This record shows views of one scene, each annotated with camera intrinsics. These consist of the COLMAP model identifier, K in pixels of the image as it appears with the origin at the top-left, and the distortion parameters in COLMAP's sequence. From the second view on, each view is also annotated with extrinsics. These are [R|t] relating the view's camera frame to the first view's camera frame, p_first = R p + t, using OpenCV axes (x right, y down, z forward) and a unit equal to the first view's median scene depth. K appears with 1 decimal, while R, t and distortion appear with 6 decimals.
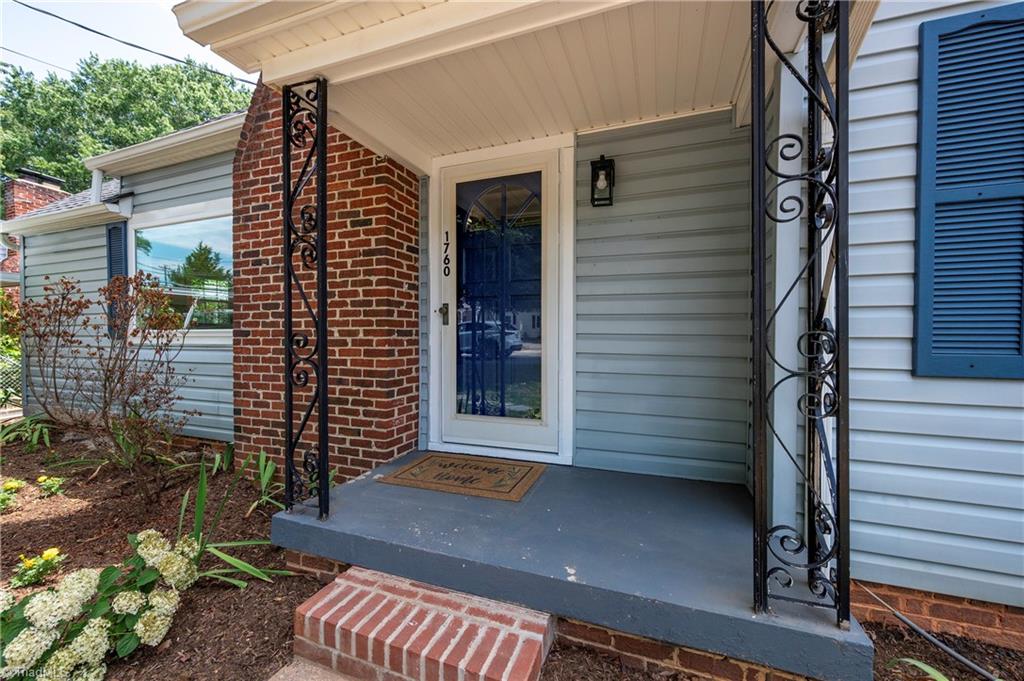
lens RADIAL K [[409.0, 0, 512.0], [0, 409.0, 340.5], [0, 0, 1]] dist [-0.001383, -0.000407]
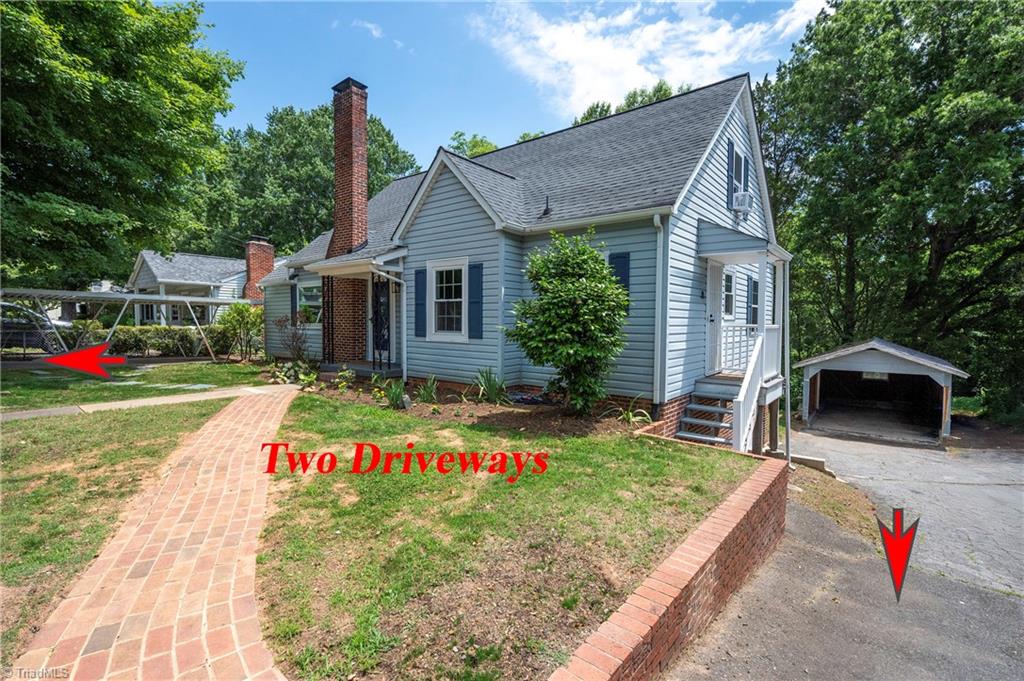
lens RADIAL K [[471.4, 0, 517.6], [0, 471.4, 339.0], [0, 0, 1]] dist [-0.001289, -0.000284]
pose [[0.949939, 0.013330, -0.312150, 0.475613], [-0.004222, 0.999546, 0.029836, -0.007337], [0.312406, -0.027025, 0.949564, -0.504117]]
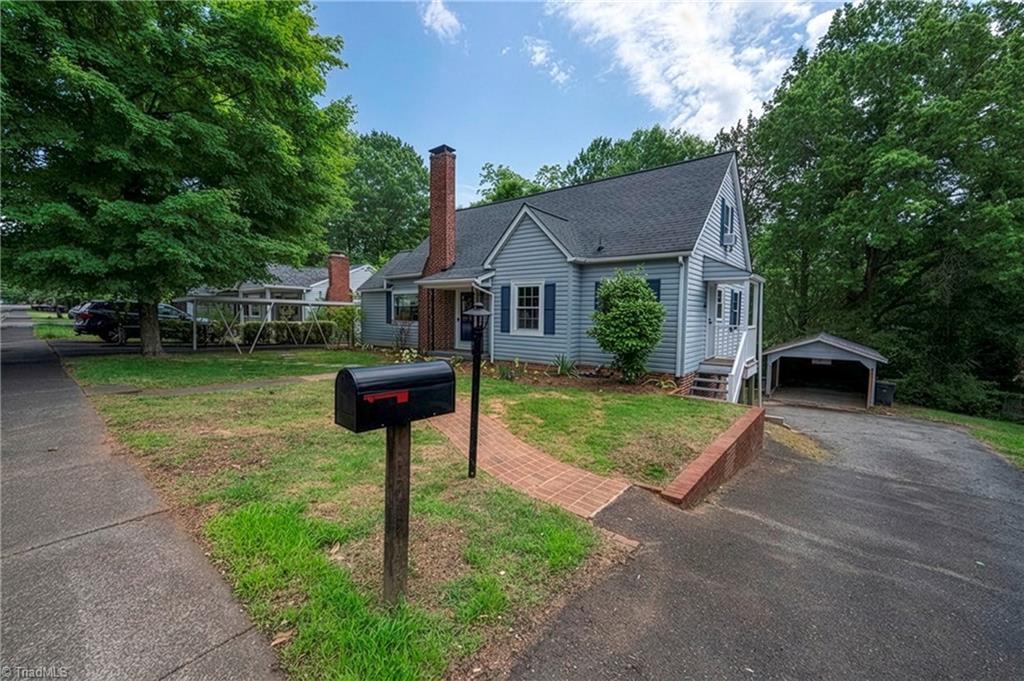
lens RADIAL K [[409.0, 0, 512.0], [0, 409.0, 340.5], [0, 0, 1]] dist [-0.001383, -0.000407]
pose [[0.948731, 0.024520, -0.315133, 0.409248], [-0.007527, 0.998456, 0.055029, -0.020214], [0.315996, -0.049835, 0.947451, -0.719881]]
